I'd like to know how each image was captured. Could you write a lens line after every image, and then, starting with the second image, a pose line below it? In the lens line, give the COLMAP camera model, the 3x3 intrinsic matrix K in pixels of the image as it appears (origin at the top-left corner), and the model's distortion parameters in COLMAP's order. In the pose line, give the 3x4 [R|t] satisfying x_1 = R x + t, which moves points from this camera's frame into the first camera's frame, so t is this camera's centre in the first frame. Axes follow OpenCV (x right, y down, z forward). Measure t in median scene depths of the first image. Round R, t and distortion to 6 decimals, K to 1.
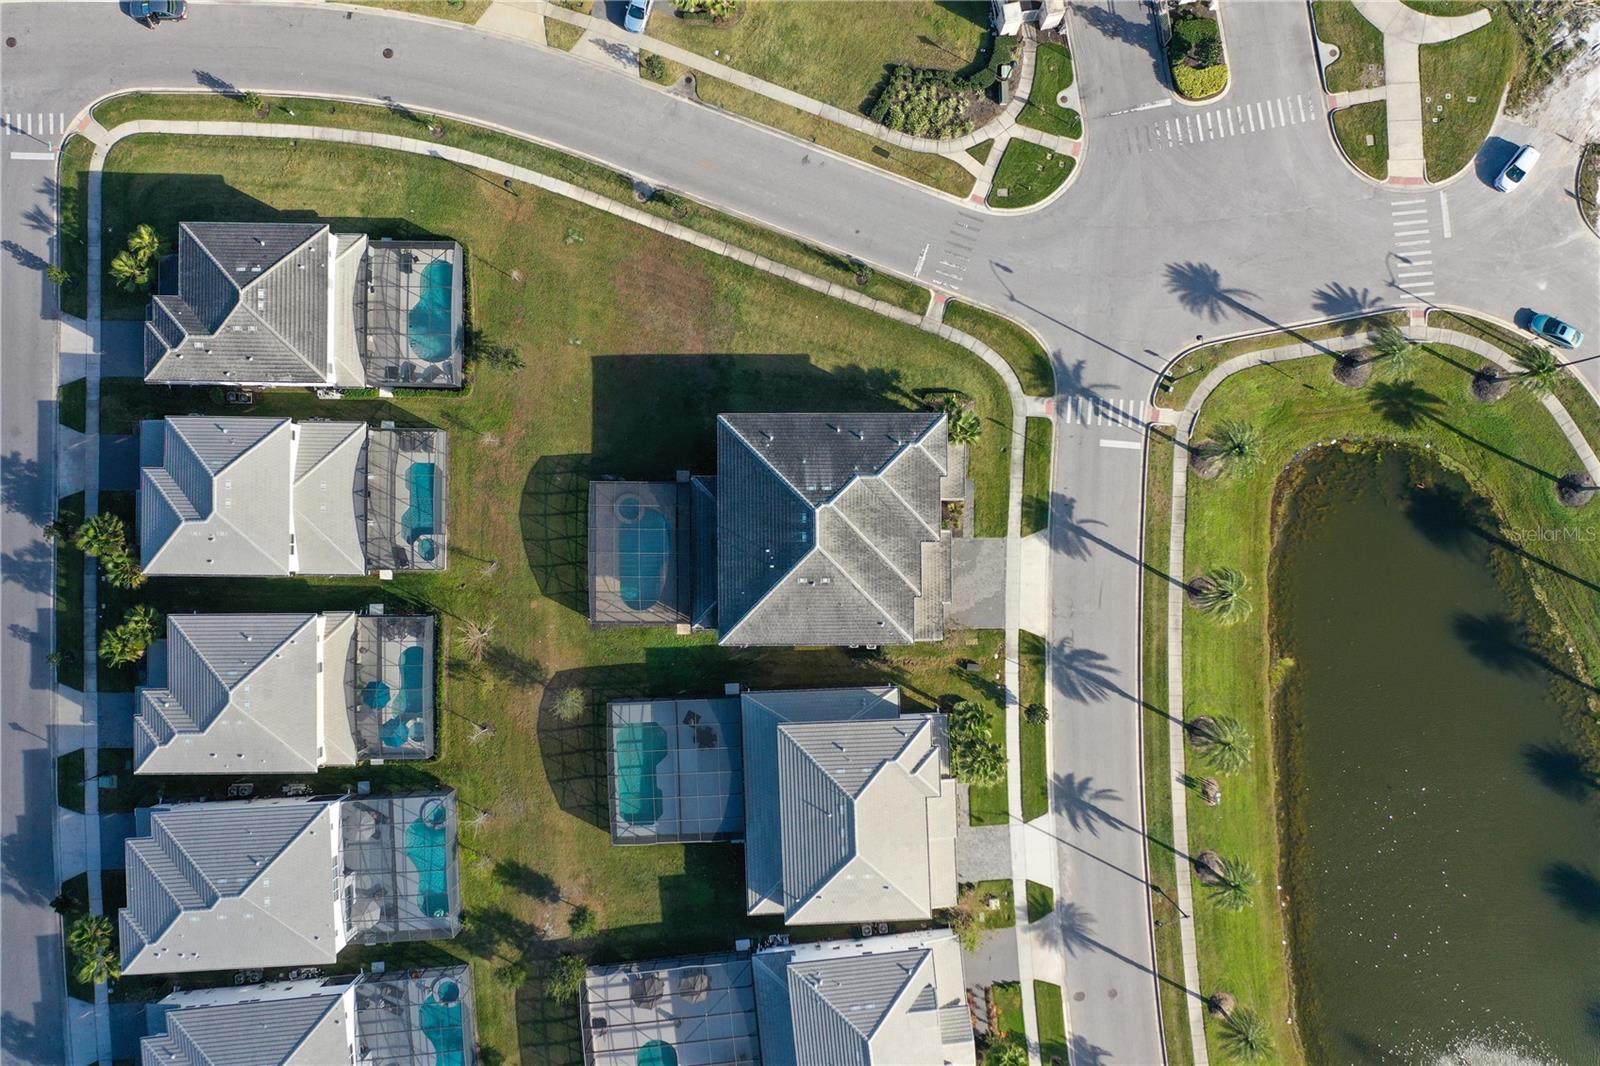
lens RADIAL K [[1277.6, 0, 800.0], [0, 1277.6, 533.0], [0, 0, 1]] dist [0.026038, 0.002982]
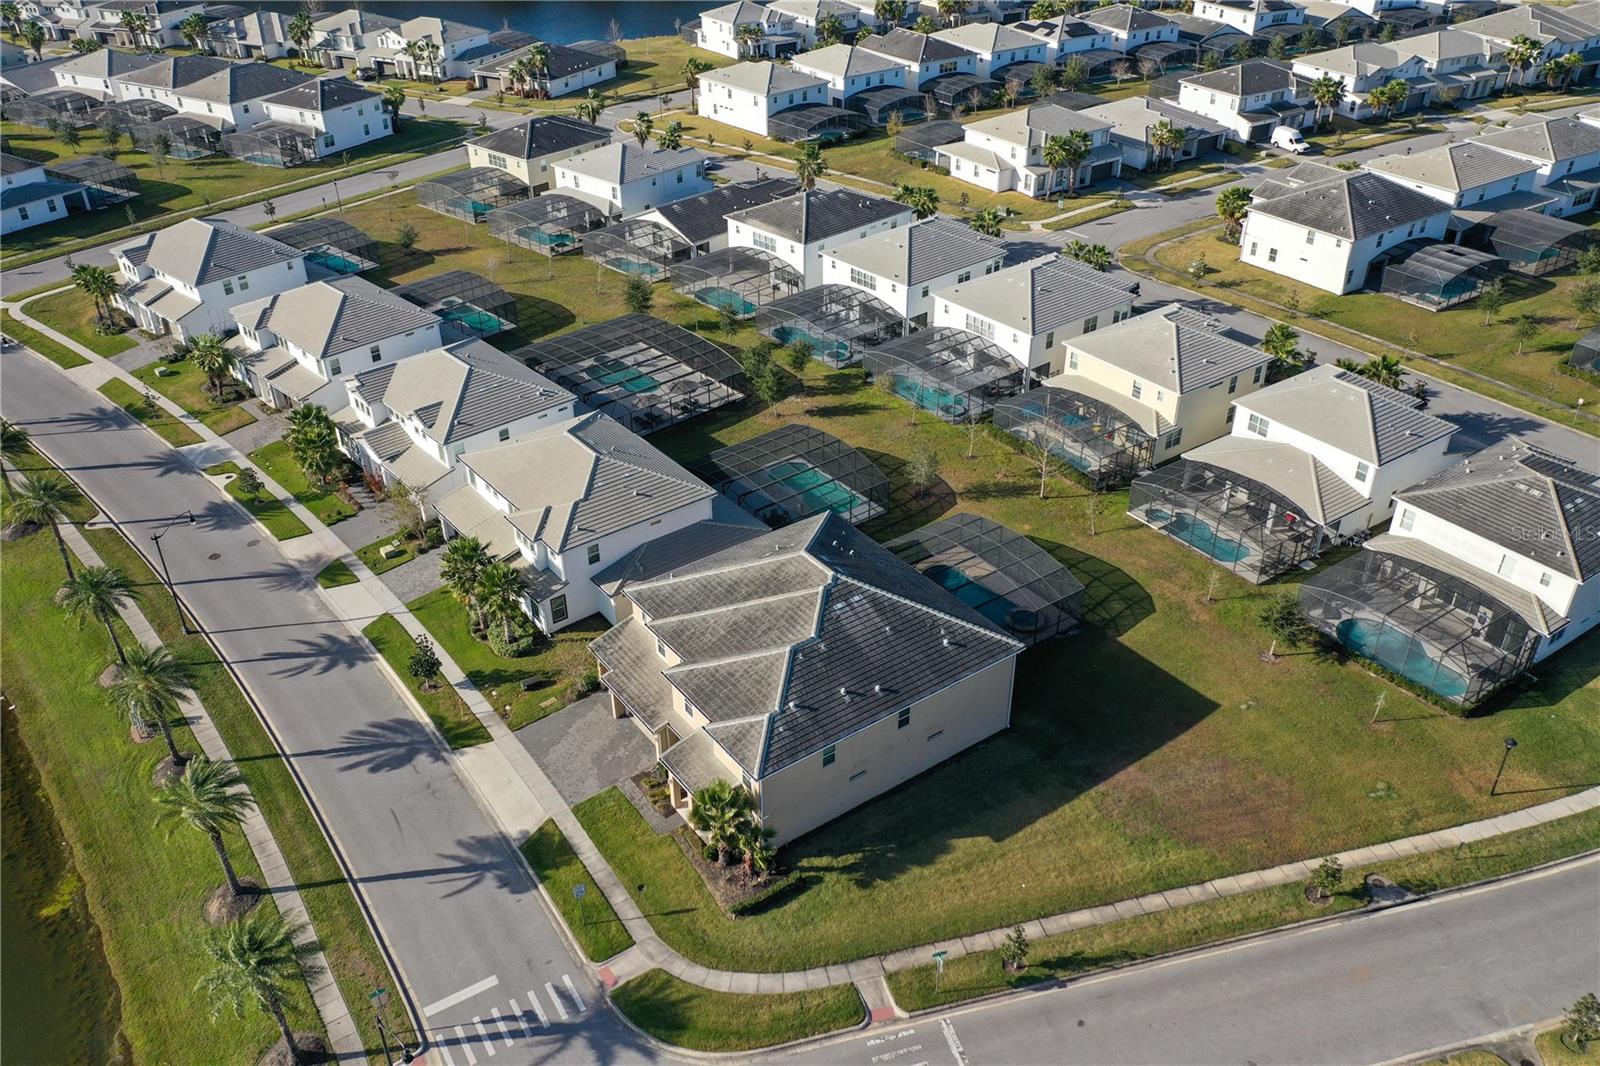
lens RADIAL K [[1277.6, 0, 800.0], [0, 1277.6, 533.0], [0, 0, 1]] dist [0.026038, 0.002982]
pose [[-0.812964, 0.310617, -0.492551, 0.344662], [-0.582272, -0.423421, 0.694028, -0.456581], [0.007020, 0.851018, 0.525090, 0.544034]]
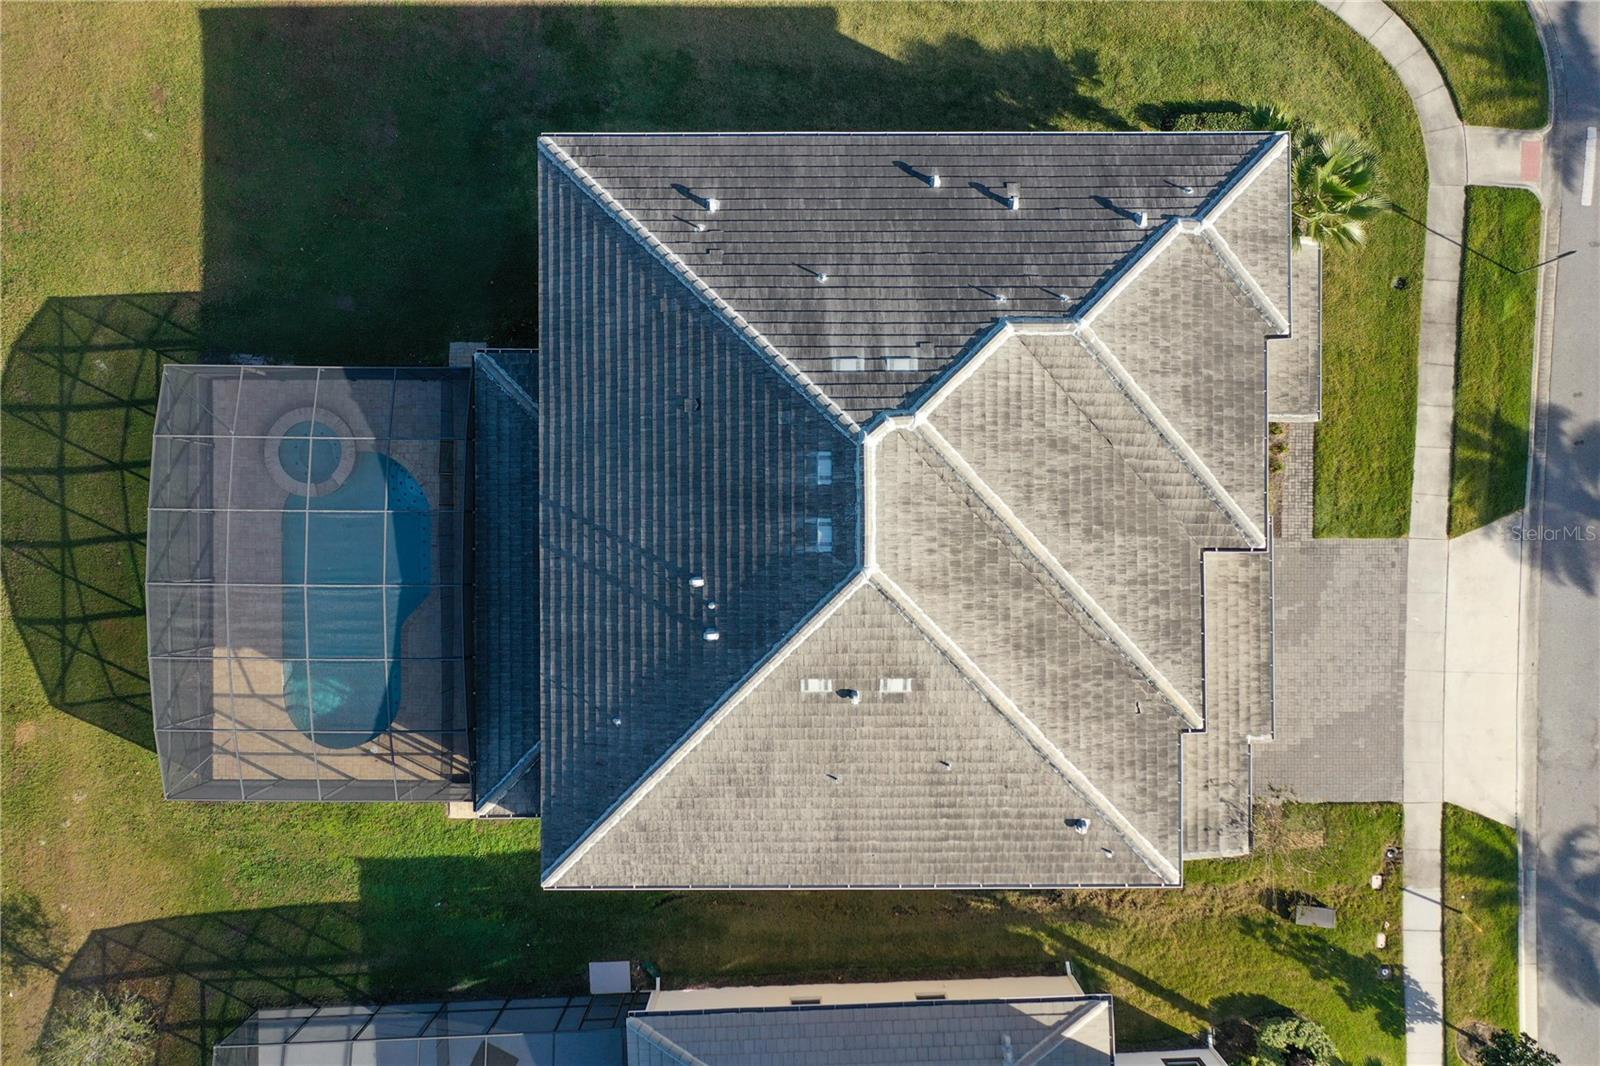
lens RADIAL K [[1277.6, 0, 800.0], [0, 1277.6, 533.0], [0, 0, 1]] dist [0.026038, 0.002982]
pose [[0.999994, 0.000460, -0.003380, -0.000964], [-0.000461, 1.000000, -0.000256, 0.002510], [0.003380, 0.000258, 0.999994, 0.655043]]
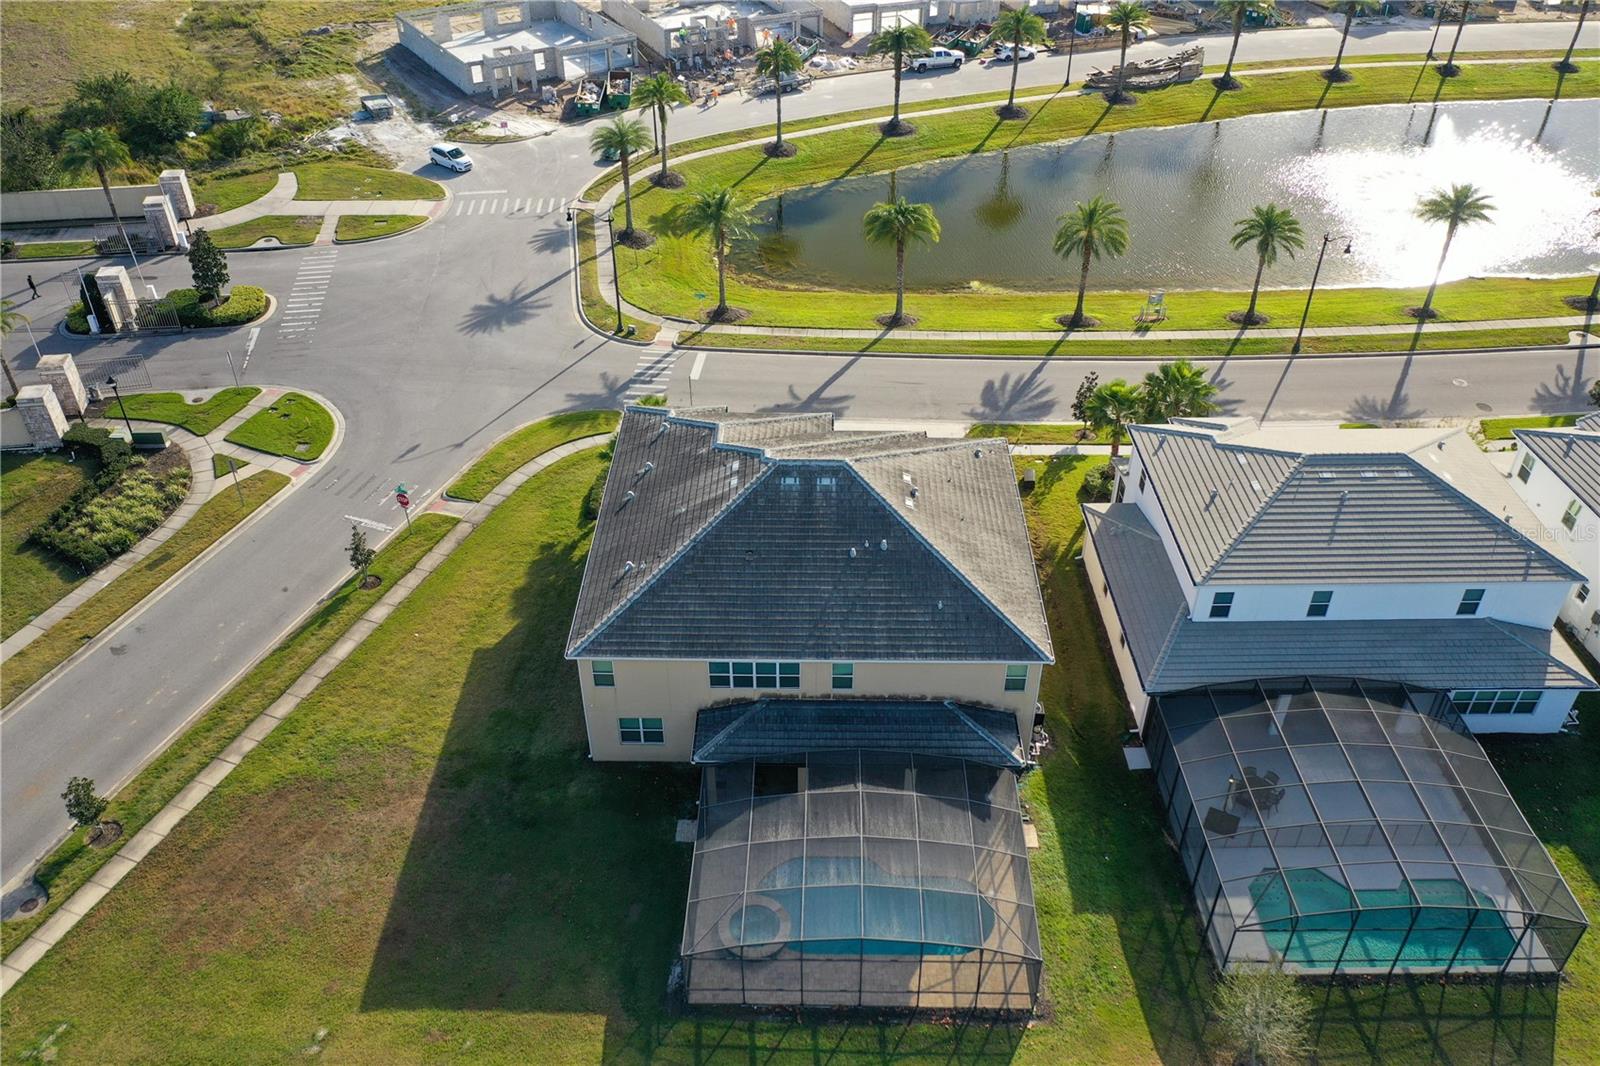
lens RADIAL K [[1277.6, 0, 800.0], [0, 1277.6, 533.0], [0, 0, 1]] dist [0.026038, 0.002982]
pose [[0.018446, -0.598590, 0.800843, -0.393473], [0.999822, 0.014278, -0.012357, -0.000777], [-0.004038, 0.800929, 0.598746, 0.642290]]
